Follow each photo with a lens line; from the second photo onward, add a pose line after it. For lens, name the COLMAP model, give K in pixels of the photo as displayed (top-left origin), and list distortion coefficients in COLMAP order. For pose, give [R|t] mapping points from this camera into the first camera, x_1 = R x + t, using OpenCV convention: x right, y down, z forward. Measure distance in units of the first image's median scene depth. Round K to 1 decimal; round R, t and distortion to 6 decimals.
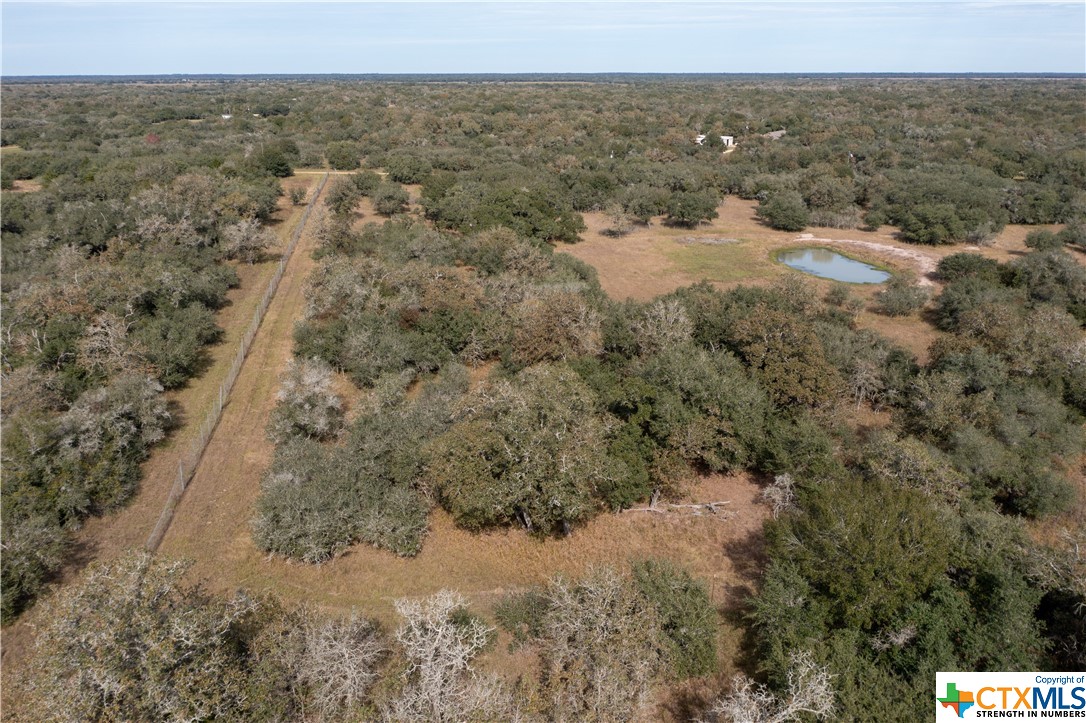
lens RADIAL K [[863.9, 0, 539.6], [0, 863.9, 356.0], [0, 0, 1]] dist [-0.006805, 0.001409]
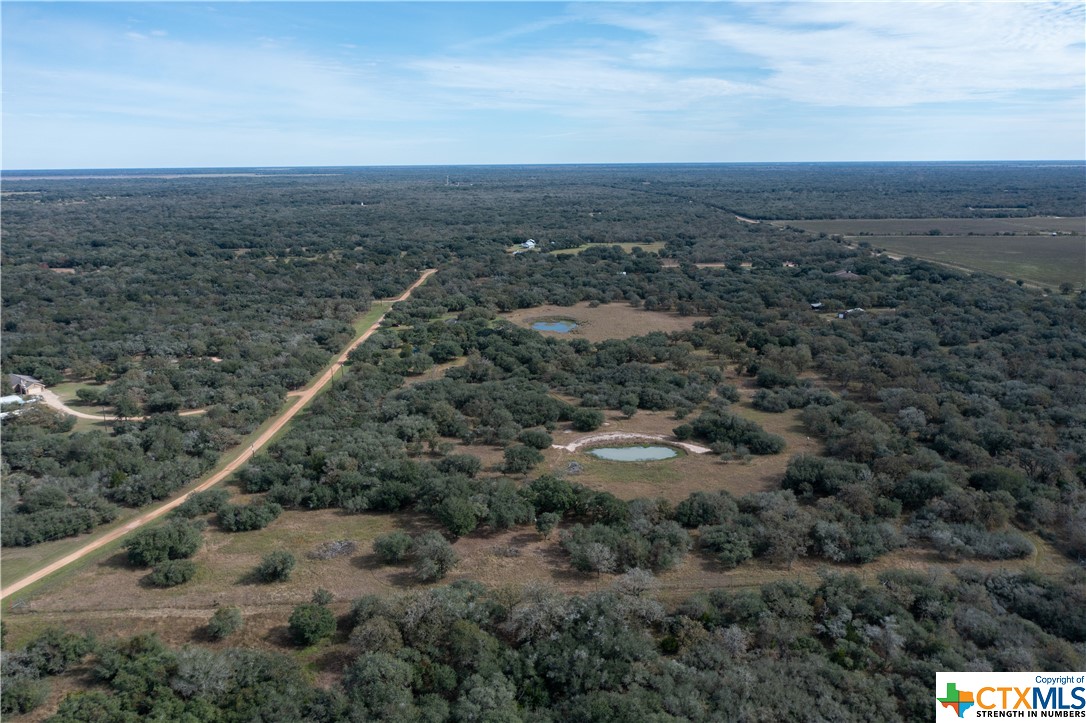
lens RADIAL K [[863.9, 0, 546.4], [0, 863.9, 357.4], [0, 0, 1]] dist [-0.006805, 0.001409]
pose [[0.120234, -0.221707, 0.967673, -1.286384], [0.321688, 0.930851, 0.173301, -0.602172], [-0.939181, 0.290452, 0.183240, 0.669809]]
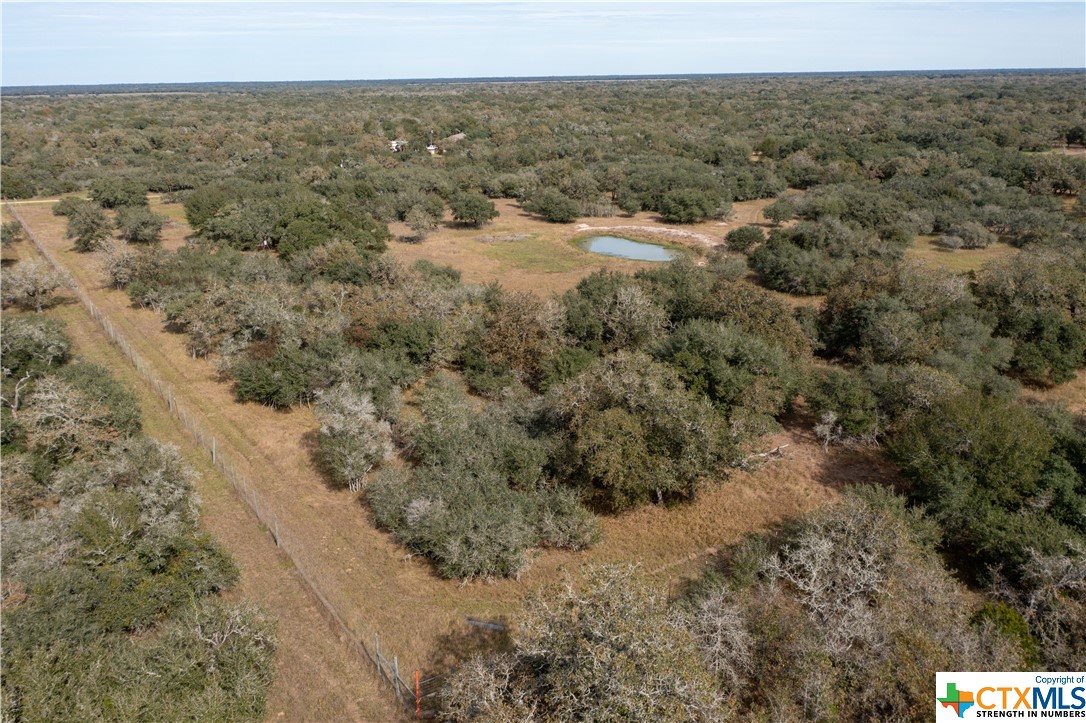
lens RADIAL K [[863.9, 0, 540.5], [0, 863.9, 368.9], [0, 0, 1]] dist [-0.006805, 0.001409]
pose [[0.908418, -0.146579, 0.391525, -0.194793], [0.144196, 0.988906, 0.035662, -0.007314], [-0.392409, 0.024060, 0.919476, 0.022534]]
